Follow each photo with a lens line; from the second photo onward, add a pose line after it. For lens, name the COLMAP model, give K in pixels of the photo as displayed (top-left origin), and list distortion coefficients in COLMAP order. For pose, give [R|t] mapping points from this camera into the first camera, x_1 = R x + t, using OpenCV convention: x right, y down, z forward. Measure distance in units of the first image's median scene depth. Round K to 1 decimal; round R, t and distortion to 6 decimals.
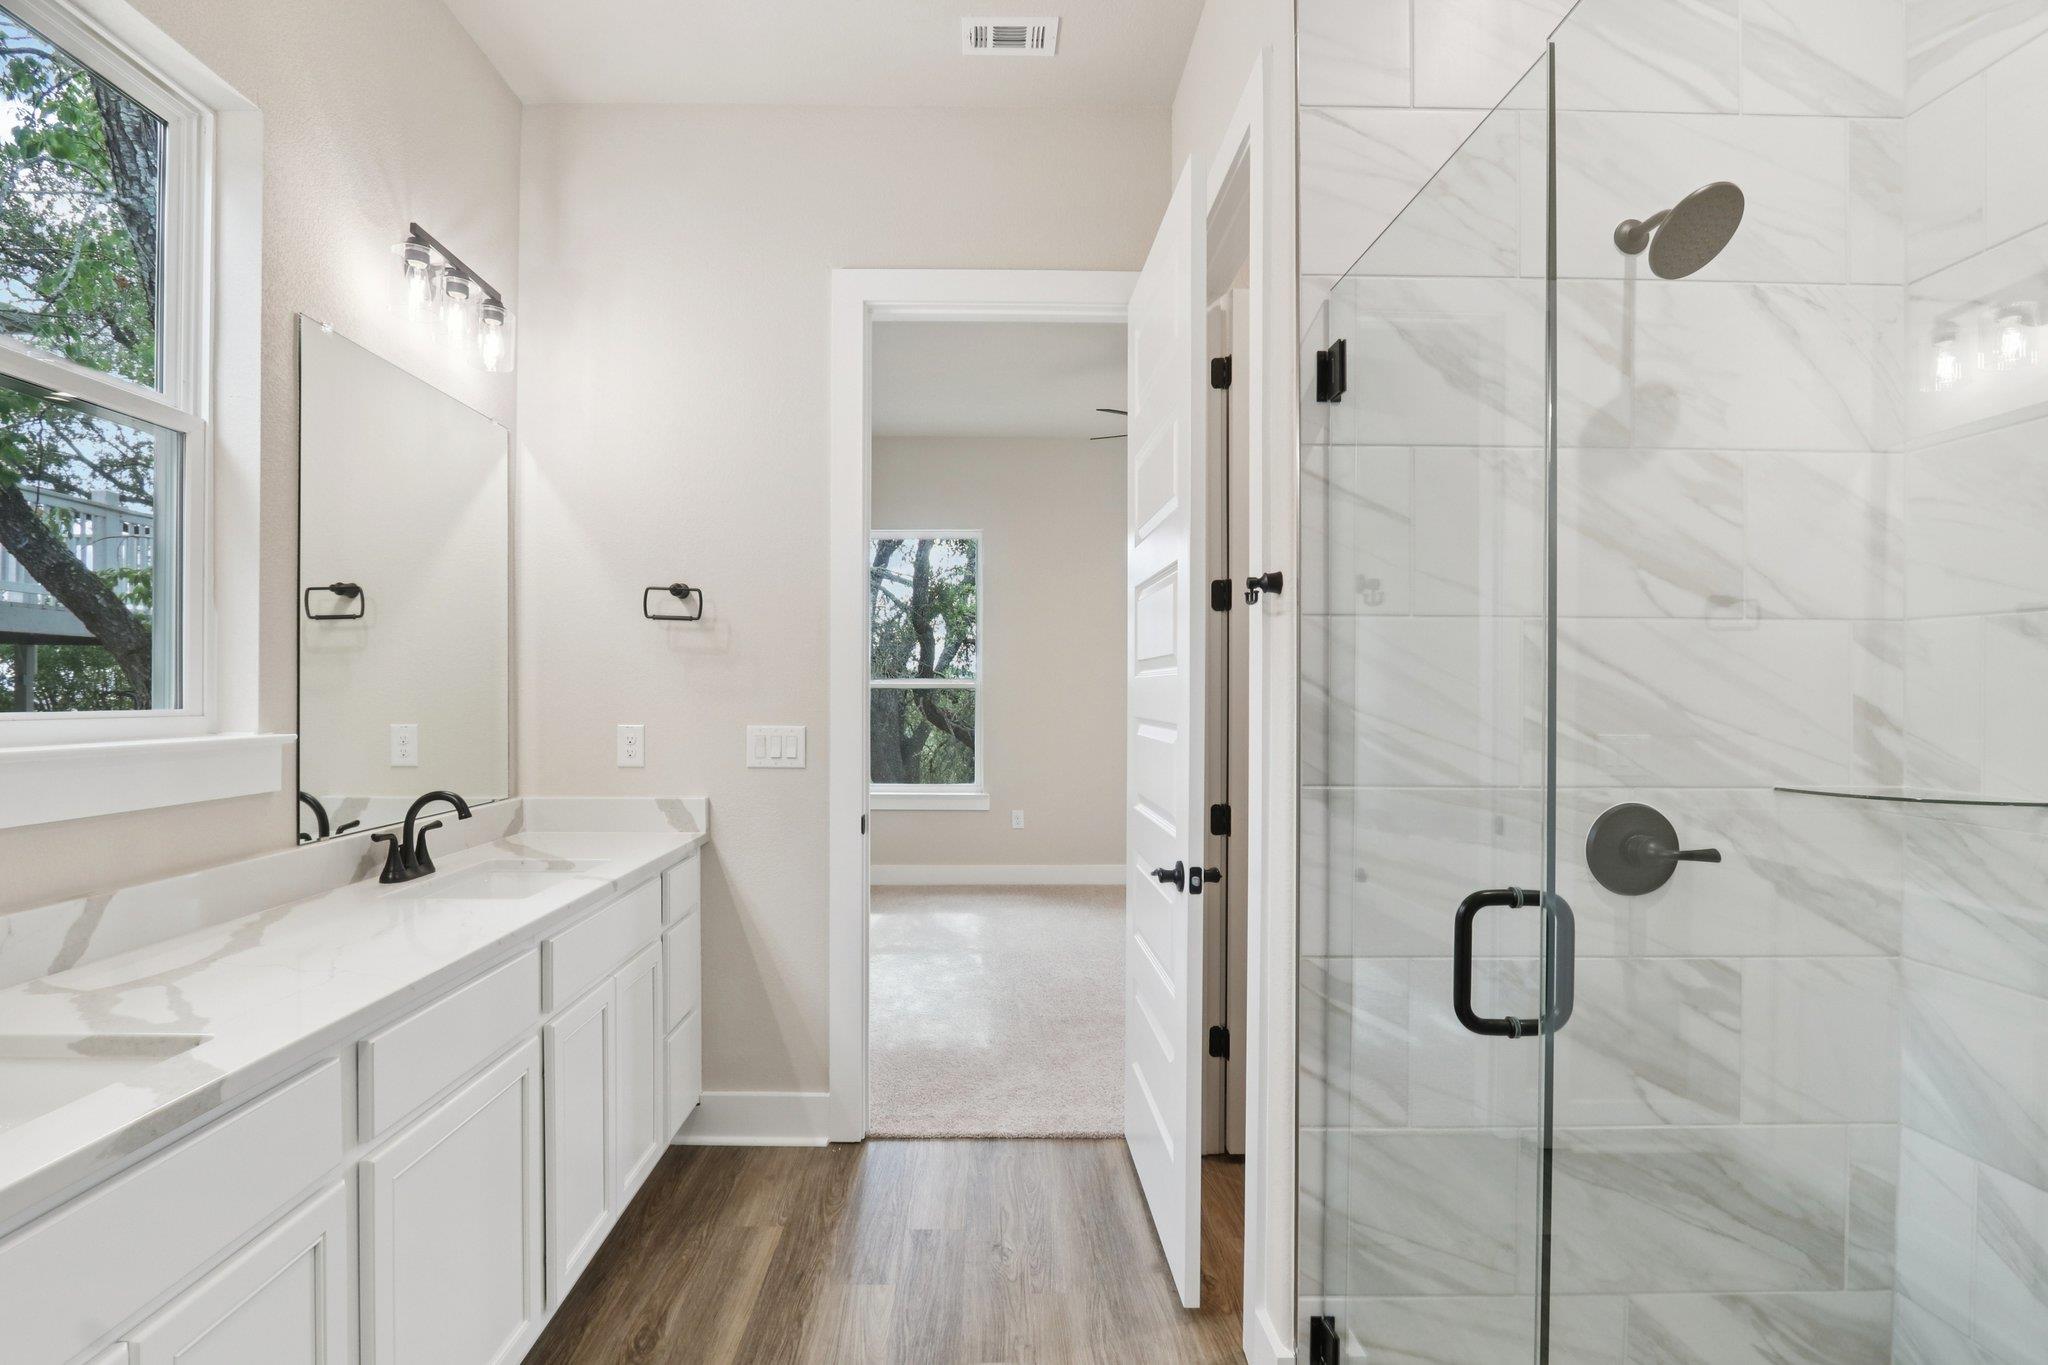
lens RADIAL K [[968.6, 0, 1001.2], [0, 968.6, 695.7], [0, 0, 1]] dist [-0.017263, 0.000590]
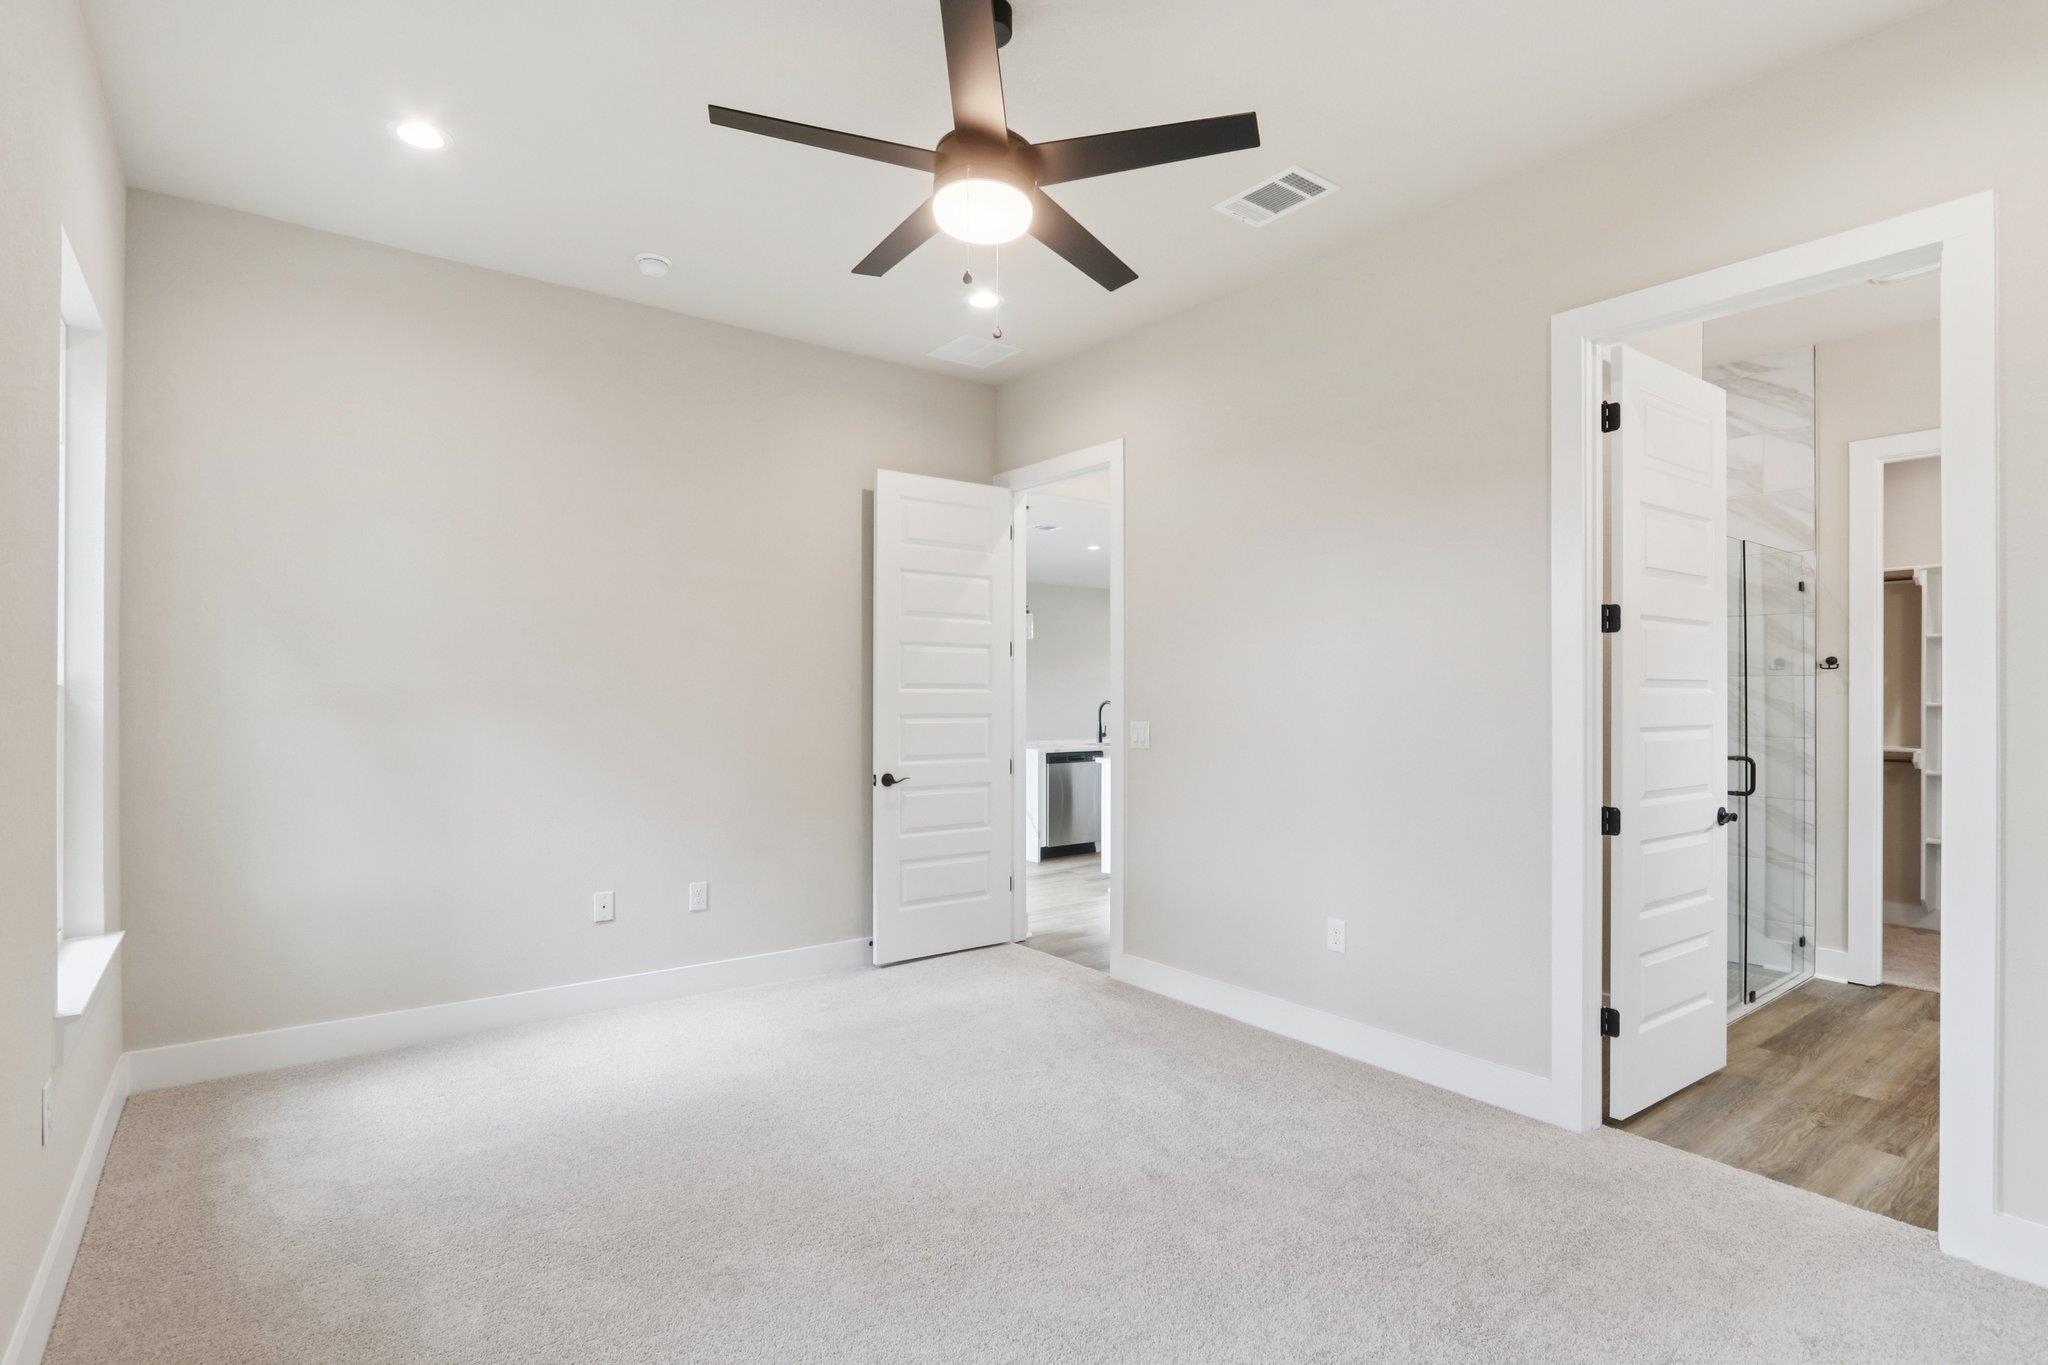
lens RADIAL K [[968.6, 0, 1001.2], [0, 968.6, 695.7], [0, 0, 1]] dist [-0.017263, 0.000590]
pose [[-0.577445, -0.004171, 0.816419, -0.480040], [-0.004192, 0.999989, 0.002144, -0.021625], [-0.816419, -0.002184, -0.577456, 3.068114]]
